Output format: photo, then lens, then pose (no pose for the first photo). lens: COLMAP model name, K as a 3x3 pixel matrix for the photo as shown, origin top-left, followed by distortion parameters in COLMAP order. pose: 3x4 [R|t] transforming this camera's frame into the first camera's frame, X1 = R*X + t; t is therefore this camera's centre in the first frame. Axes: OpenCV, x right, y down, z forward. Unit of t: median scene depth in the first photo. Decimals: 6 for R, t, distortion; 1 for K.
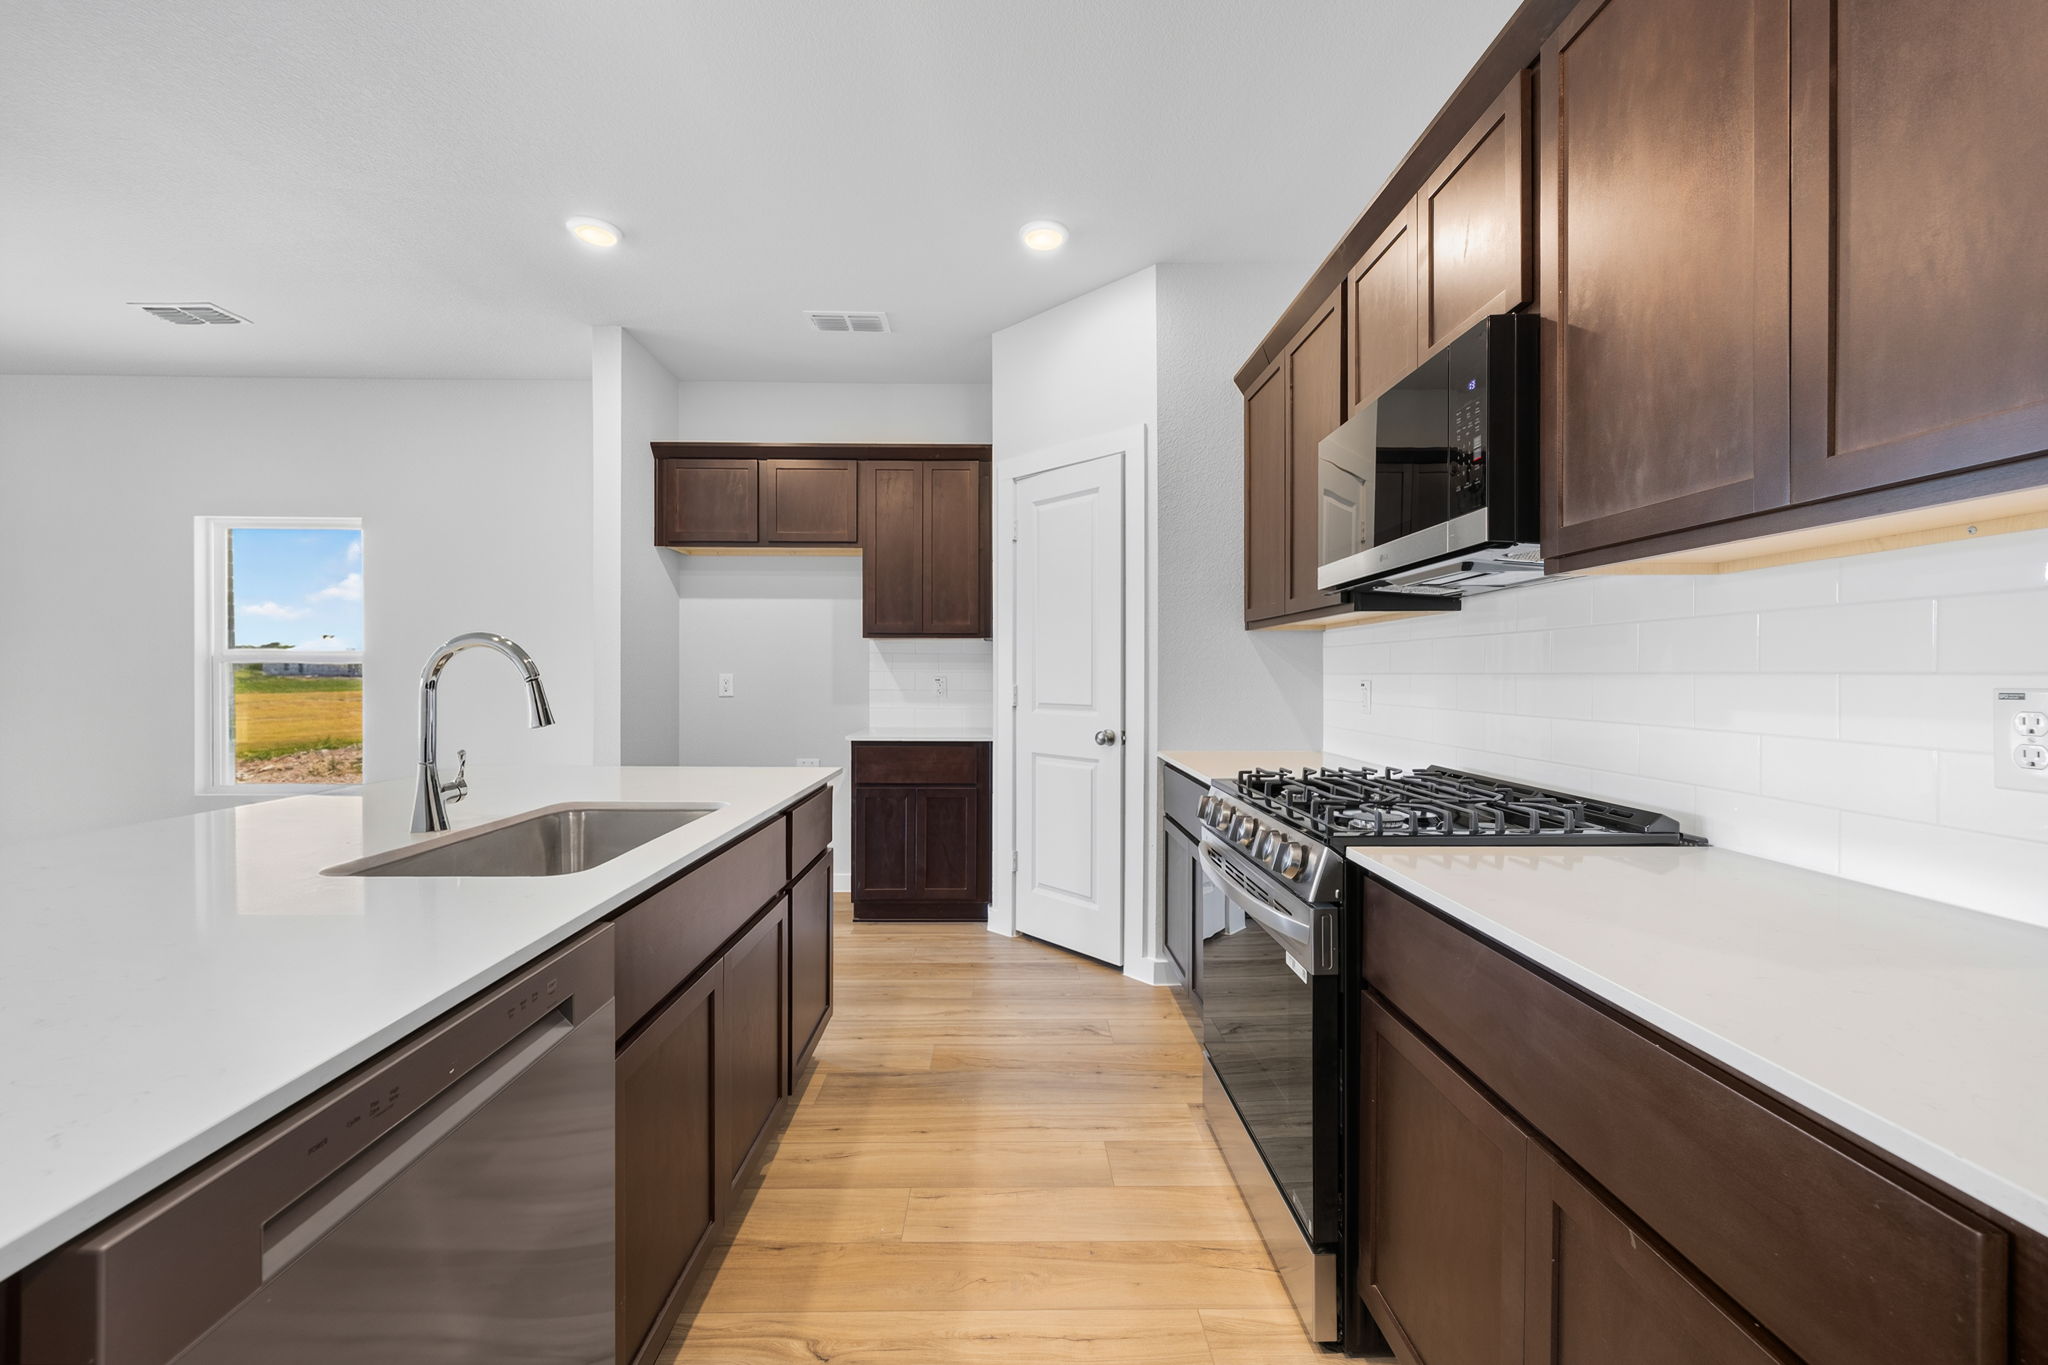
lens RADIAL K [[797.4, 0, 1015.7], [0, 797.4, 681.9], [0, 0, 1]] dist [0.003170, -0.000080]
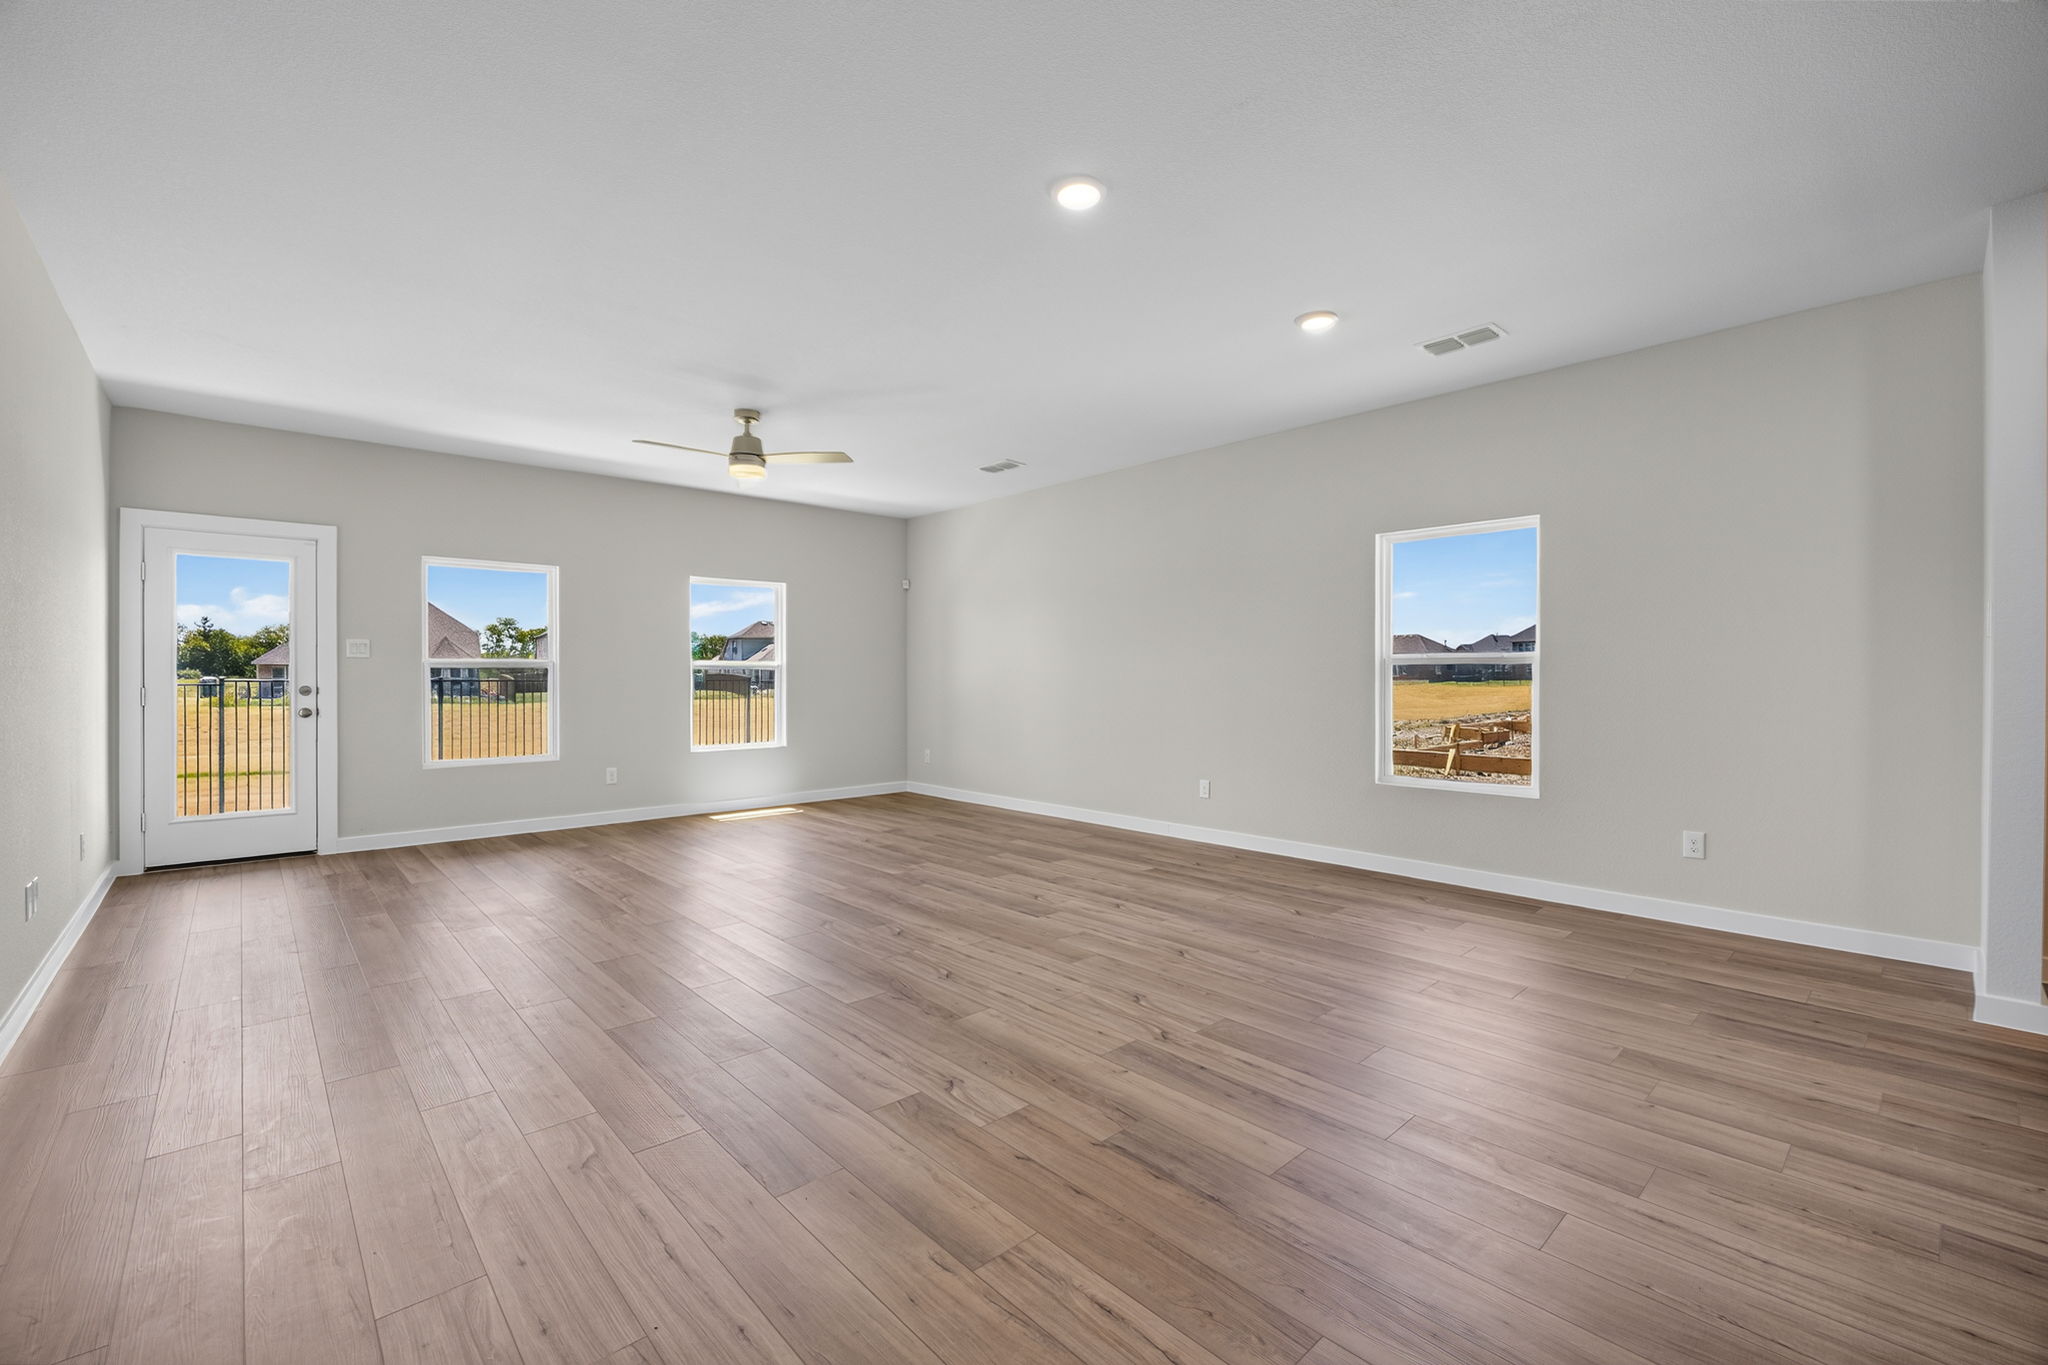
lens RADIAL K [[857.6, 0, 1043.2], [0, 857.6, 679.9], [0, 0, 1]] dist [-0.017460, 0.001101]
pose [[0.666707, 0.000109, -0.745320, -0.826605], [-0.001181, 0.999999, -0.000910, -0.001660], [0.745319, 0.001487, 0.666707, -0.279624]]
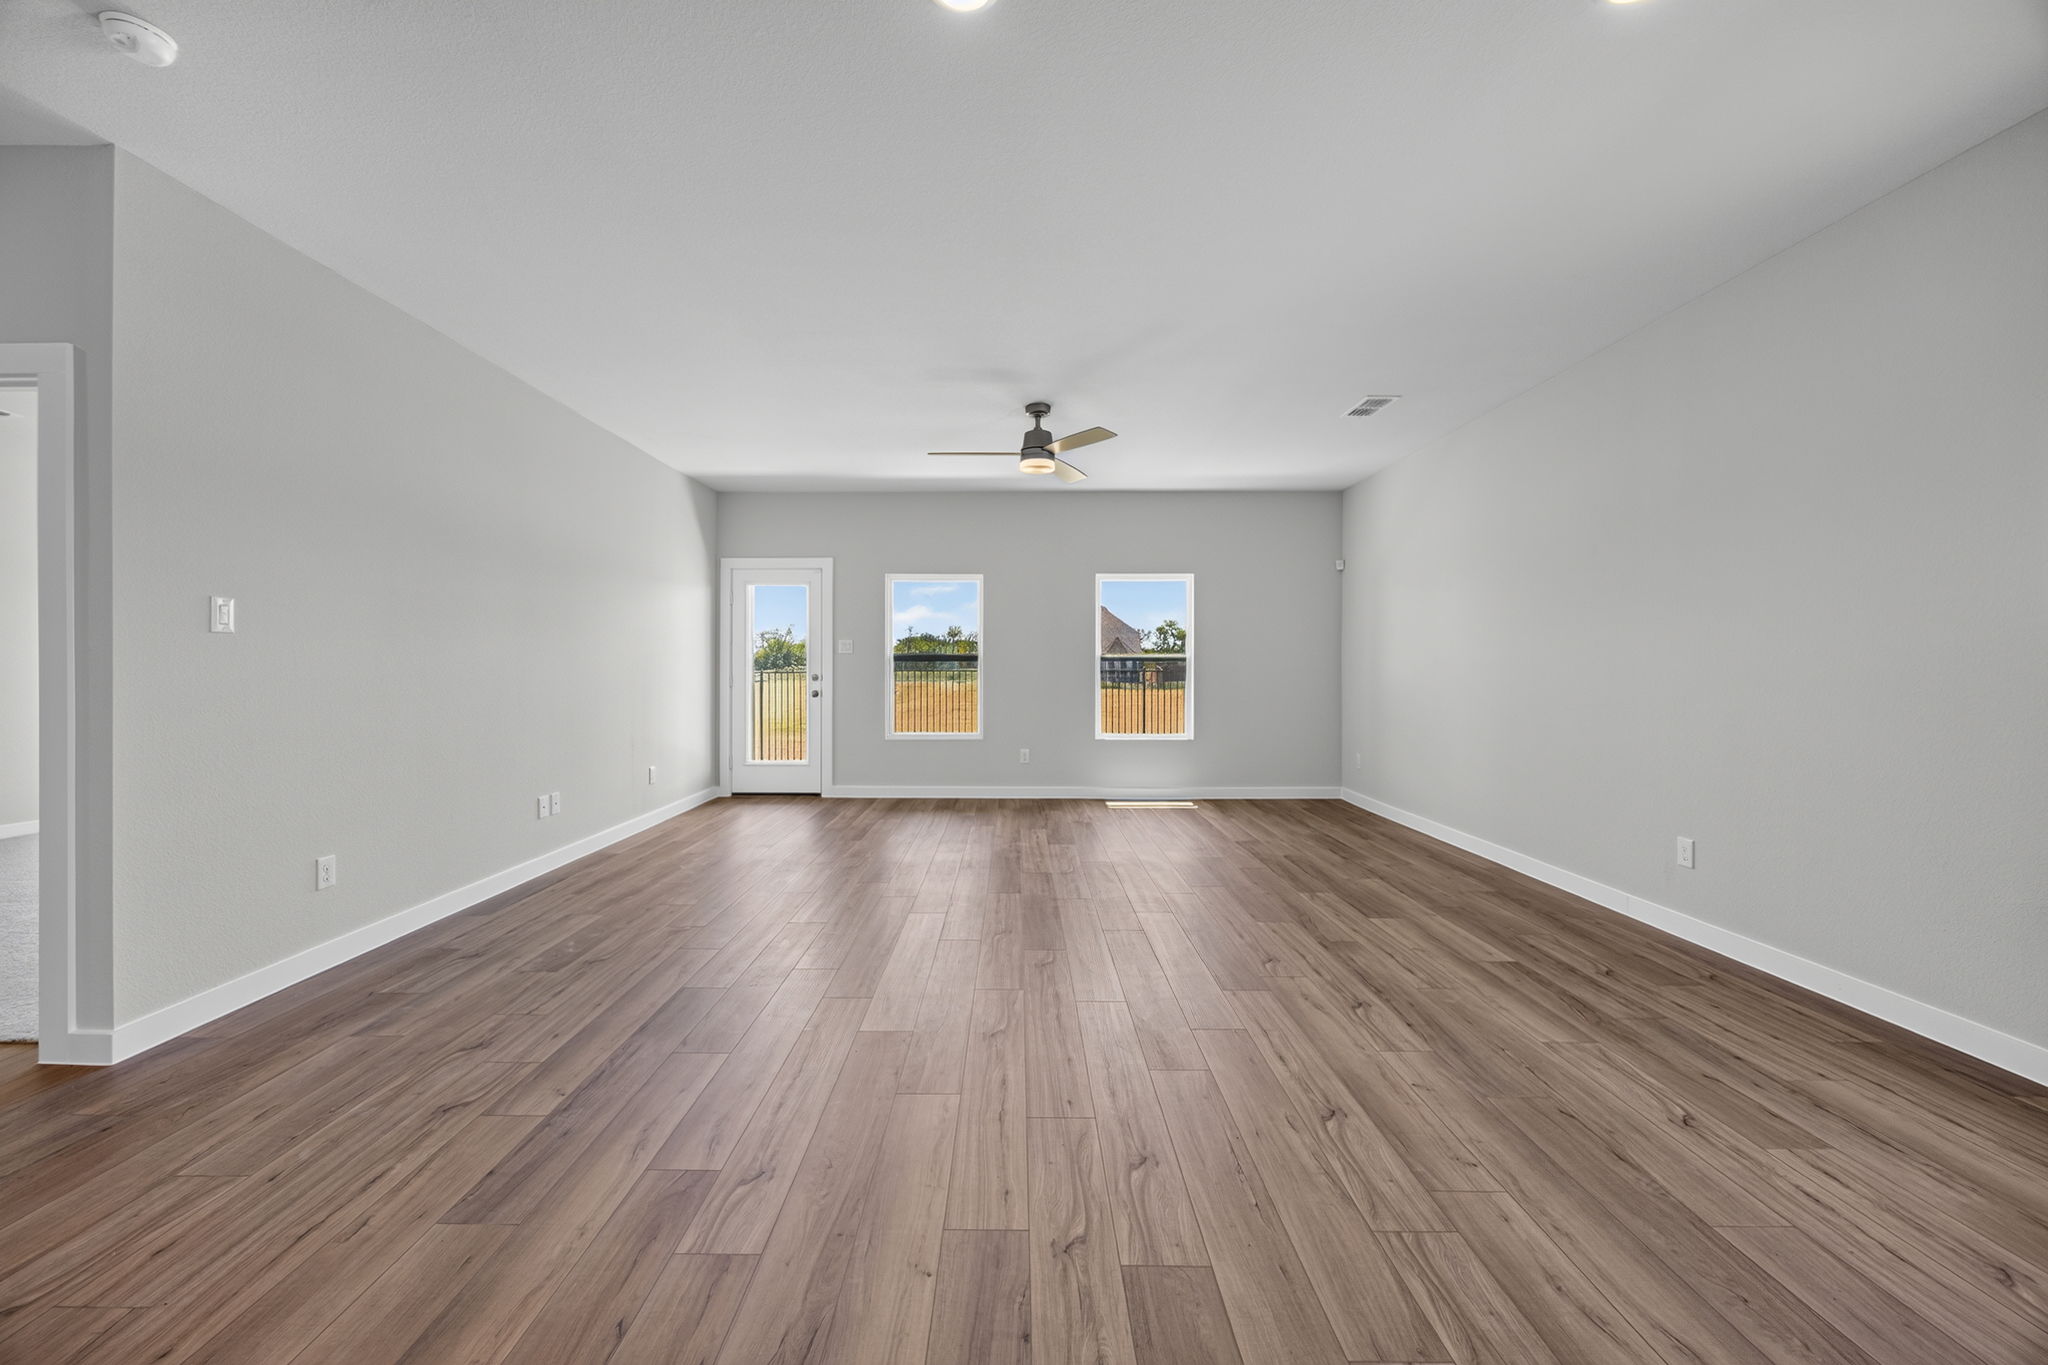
lens RADIAL K [[797.4, 0, 998.6], [0, 797.4, 664.6], [0, 0, 1]] dist [0.003170, -0.000080]
pose [[-0.031301, -0.006077, -0.999492, -0.901182], [-0.007339, 0.999956, -0.005850, -0.008327], [0.999483, 0.007152, -0.031344, 0.602862]]
